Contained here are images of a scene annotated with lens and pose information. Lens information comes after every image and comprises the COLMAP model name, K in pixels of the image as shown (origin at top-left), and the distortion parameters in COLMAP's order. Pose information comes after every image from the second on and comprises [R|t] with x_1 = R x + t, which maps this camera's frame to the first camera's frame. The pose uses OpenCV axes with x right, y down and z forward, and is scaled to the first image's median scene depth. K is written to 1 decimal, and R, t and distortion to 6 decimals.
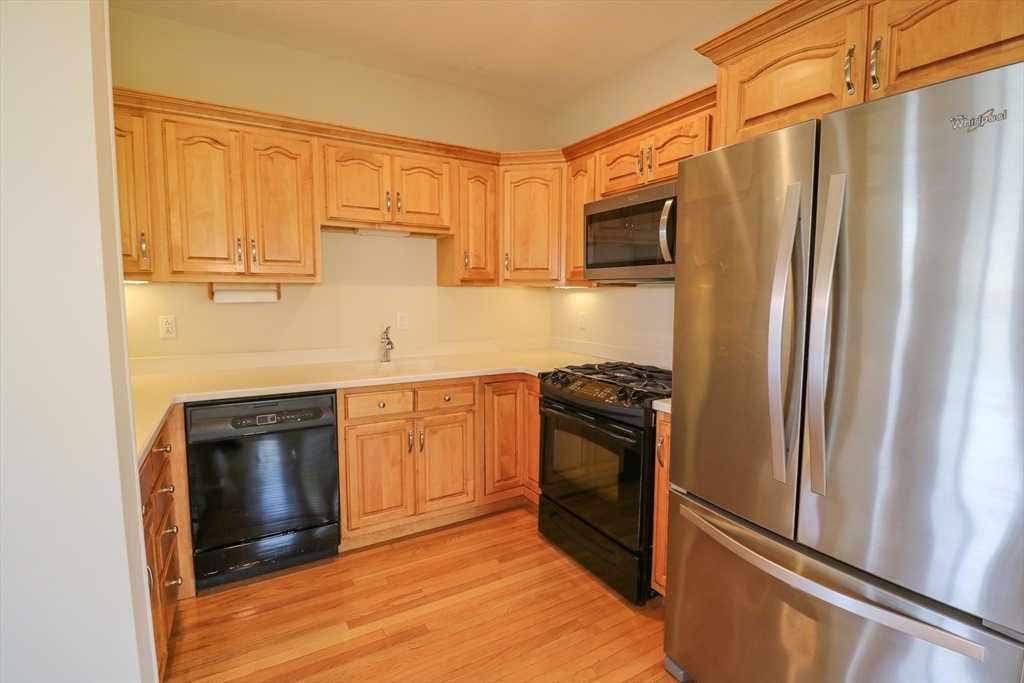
lens RADIAL K [[483.8, 0, 515.4], [0, 483.8, 335.5], [0, 0, 1]] dist [-0.001778, -0.012424]
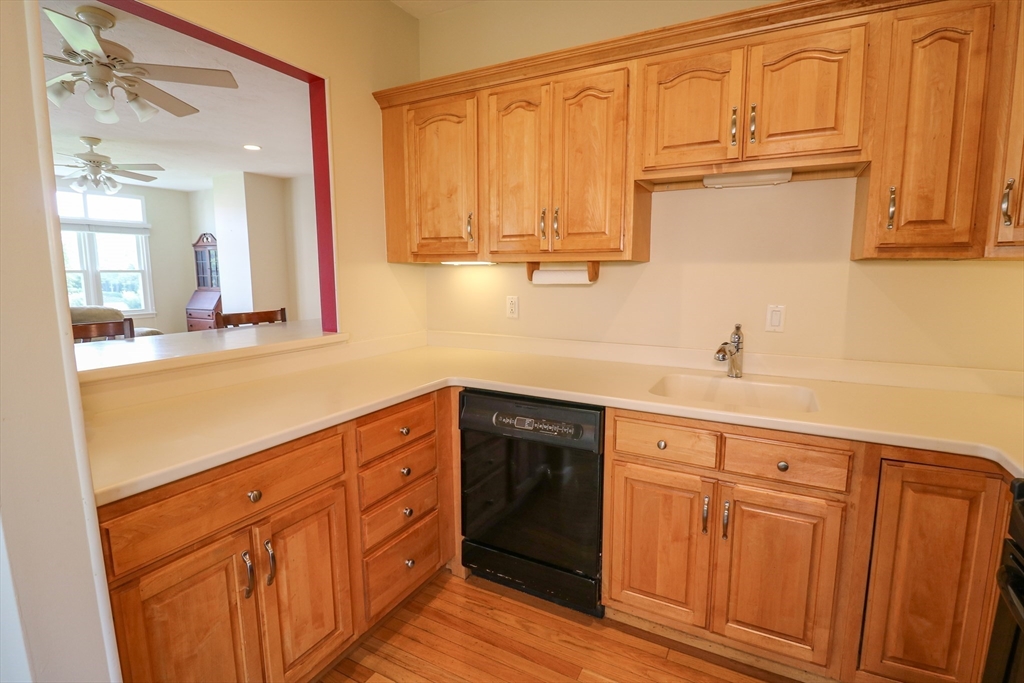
lens RADIAL K [[483.8, 0, 515.4], [0, 483.8, 335.5], [0, 0, 1]] dist [-0.001778, -0.012424]
pose [[0.522615, 0.107370, -0.845781, 0.151454], [-0.071656, 0.994060, 0.081917, -0.041006], [0.849552, 0.017794, 0.527204, 0.459611]]
